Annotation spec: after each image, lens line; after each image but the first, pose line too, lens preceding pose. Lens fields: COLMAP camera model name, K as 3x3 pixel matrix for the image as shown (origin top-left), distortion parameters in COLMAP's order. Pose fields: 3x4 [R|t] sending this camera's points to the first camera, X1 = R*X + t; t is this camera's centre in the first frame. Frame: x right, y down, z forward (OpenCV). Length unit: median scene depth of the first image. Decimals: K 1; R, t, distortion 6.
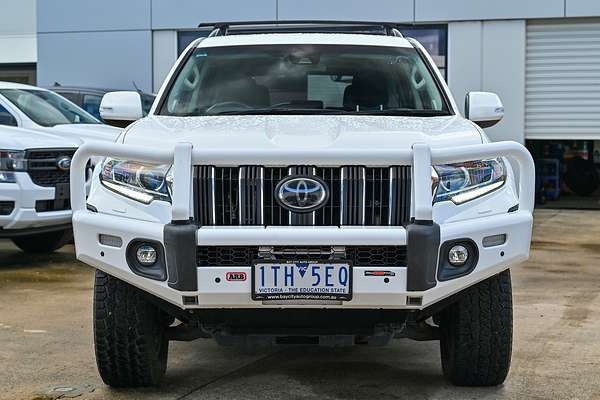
lens RADIAL K [[1088.5, 0, 300.0], [0, 1088.5, 200.0], [0, 0, 1]] dist [-0.000864, 0.038671]
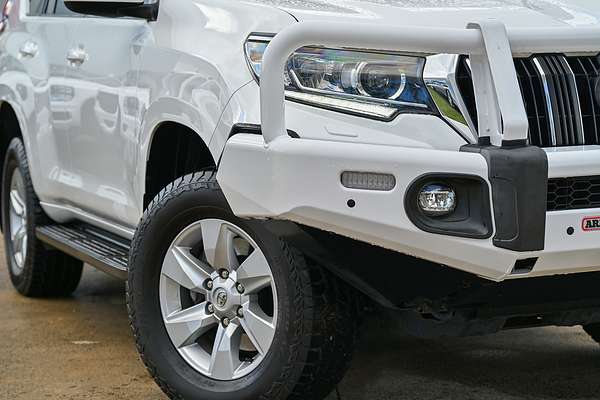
lens RADIAL K [[1464.0, 0, 300.0], [0, 1464.0, 200.0], [0, 0, 1]] dist [0.026372, -0.550370]
pose [[0.937085, -0.057890, 0.344269, -0.519765], [0.043880, 0.997866, 0.048355, 0.006816], [-0.346333, -0.030206, 0.937625, 0.246120]]
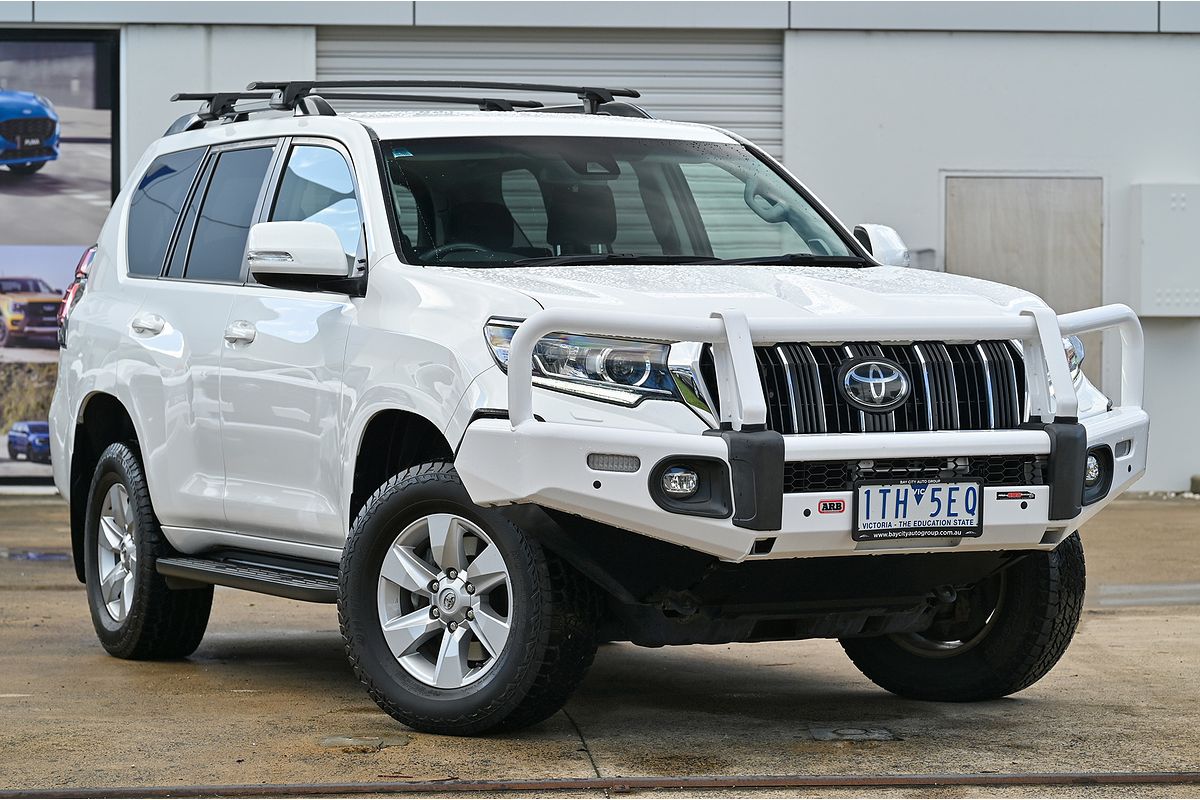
lens RADIAL K [[3175.6, 0, 600.0], [0, 3175.6, 400.0], [0, 0, 1]] dist [0.045938, 0.295081]
pose [[0.914946, -0.017631, 0.403191, -0.975493], [0.030738, 0.999188, -0.026060, 0.051240], [-0.402404, 0.036237, 0.914745, -0.734691]]
